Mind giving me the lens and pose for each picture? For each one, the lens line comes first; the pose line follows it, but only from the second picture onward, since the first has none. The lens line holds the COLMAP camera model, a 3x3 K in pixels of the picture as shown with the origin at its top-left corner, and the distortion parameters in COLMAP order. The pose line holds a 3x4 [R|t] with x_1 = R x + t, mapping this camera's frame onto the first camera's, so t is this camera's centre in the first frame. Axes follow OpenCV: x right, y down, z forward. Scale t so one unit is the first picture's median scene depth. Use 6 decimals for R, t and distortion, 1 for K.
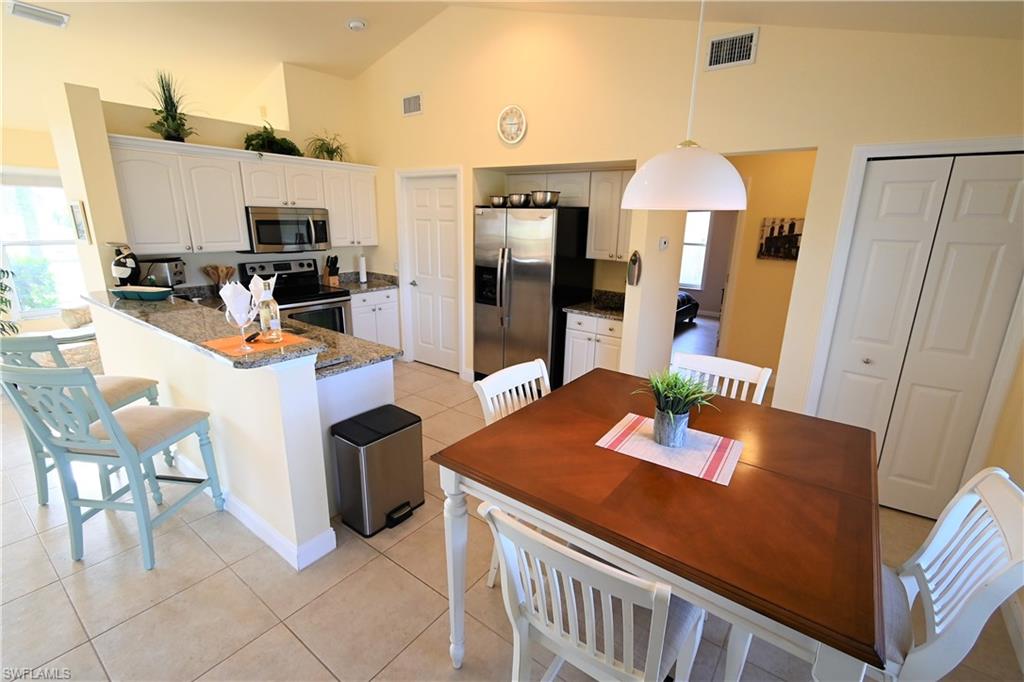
lens RADIAL K [[459.9, 0, 512.0], [0, 459.9, 341.0], [0, 0, 1]] dist [0.020477, -0.000345]
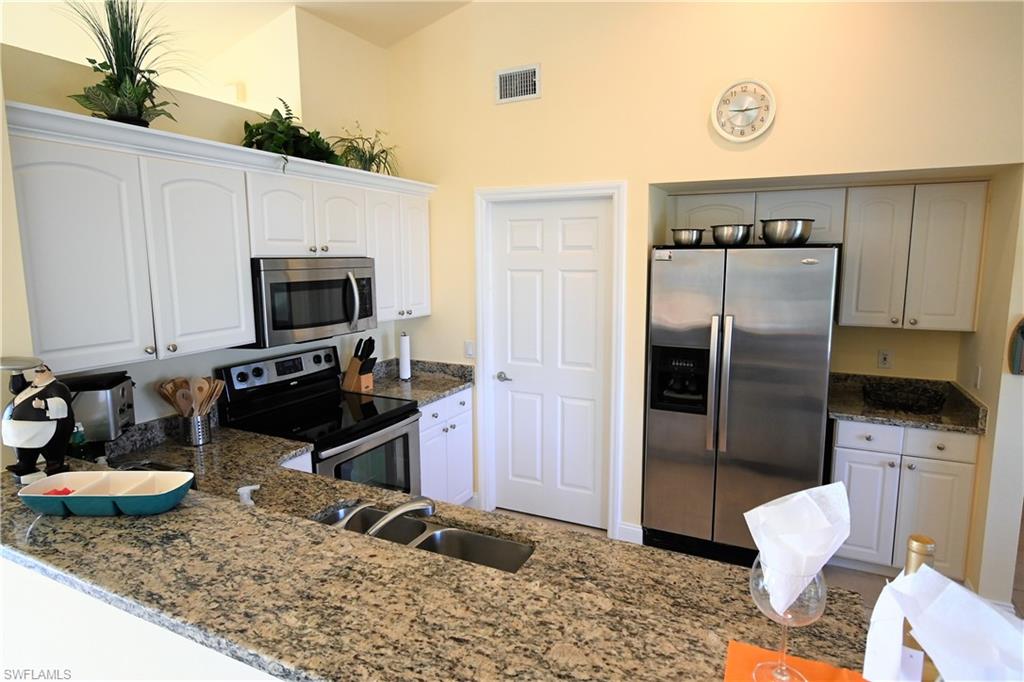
lens RADIAL K [[567.9, 0, 512.0], [0, 567.9, 341.0], [0, 0, 1]] dist [0.002014, 0.001557]
pose [[0.980701, -0.052303, 0.188386, -0.393624], [0.073601, 0.991435, -0.107890, -0.107213], [-0.181130, 0.119673, 0.976151, 0.337783]]
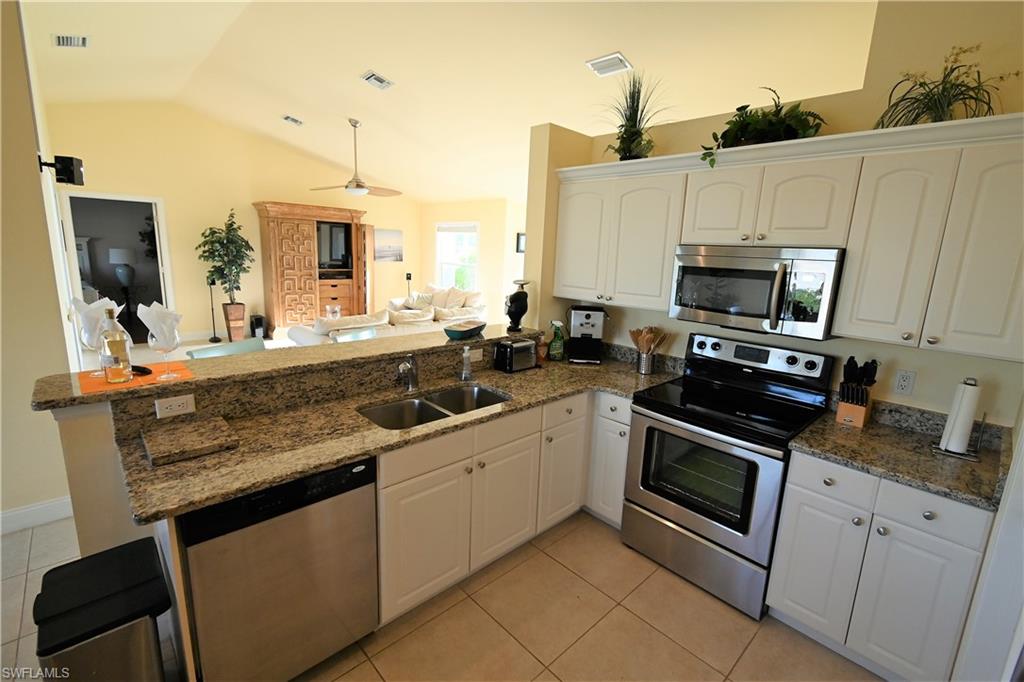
lens RADIAL K [[457.1, 0, 518.0], [0, 457.1, 336.2], [0, 0, 1]] dist [0.015550, -0.006695]
pose [[-0.161851, 0.161283, -0.973546, 0.073844], [-0.301711, 0.931224, 0.204431, -0.221897], [0.939561, 0.326817, -0.102059, 0.847488]]
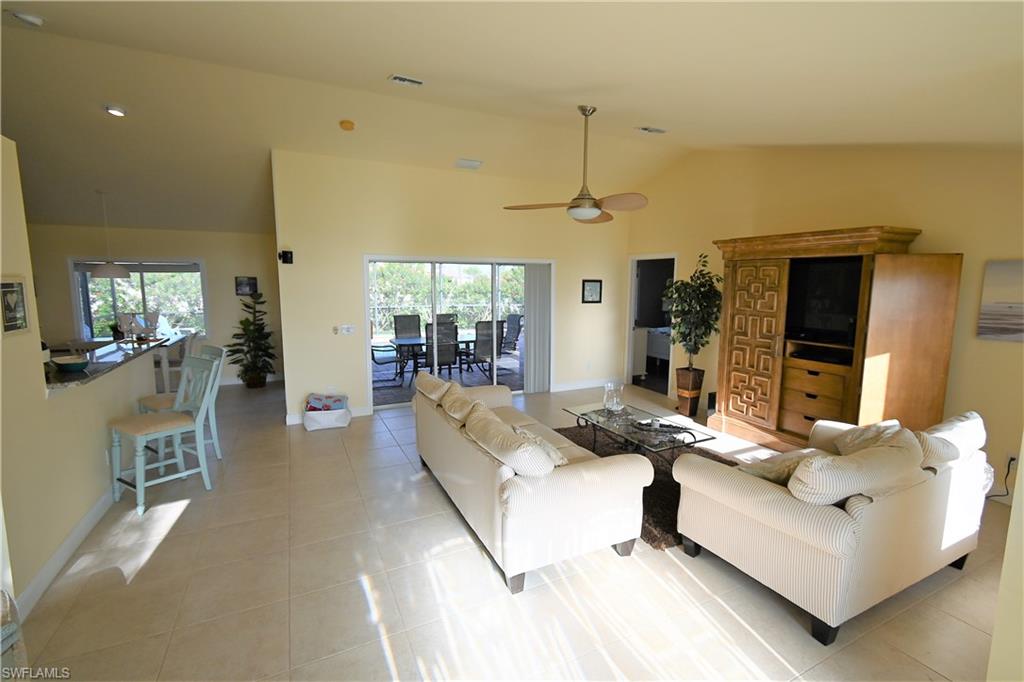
lens RADIAL K [[457.1, 0, 518.0], [0, 457.1, 336.2], [0, 0, 1]] dist [0.015550, -0.006695]
pose [[-0.897596, -0.079014, 0.433679, -1.476964], [0.089460, 0.930682, 0.354722, -0.299756], [-0.431645, 0.357194, -0.828309, 0.981837]]
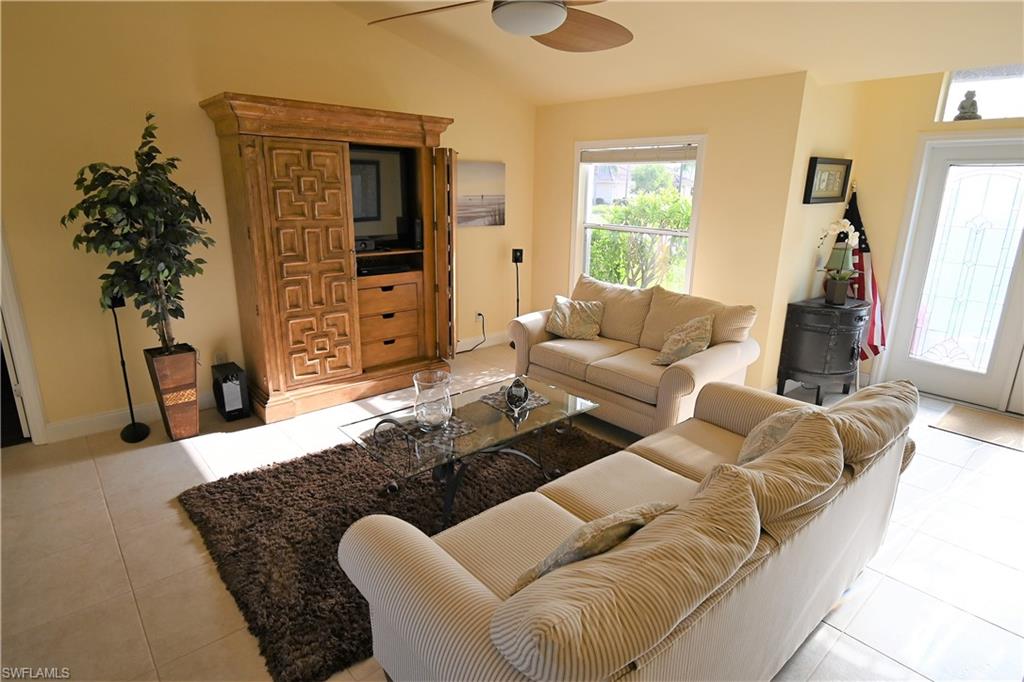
lens RADIAL K [[555.7, 0, 521.7], [0, 555.7, 337.2], [0, 0, 1]] dist [-0.000526, 0.000202]
pose [[-0.190371, 0.234243, -0.953357, -0.682290], [-0.275133, 0.919468, 0.280857, -0.082966], [0.942370, 0.315767, -0.110592, 0.274487]]
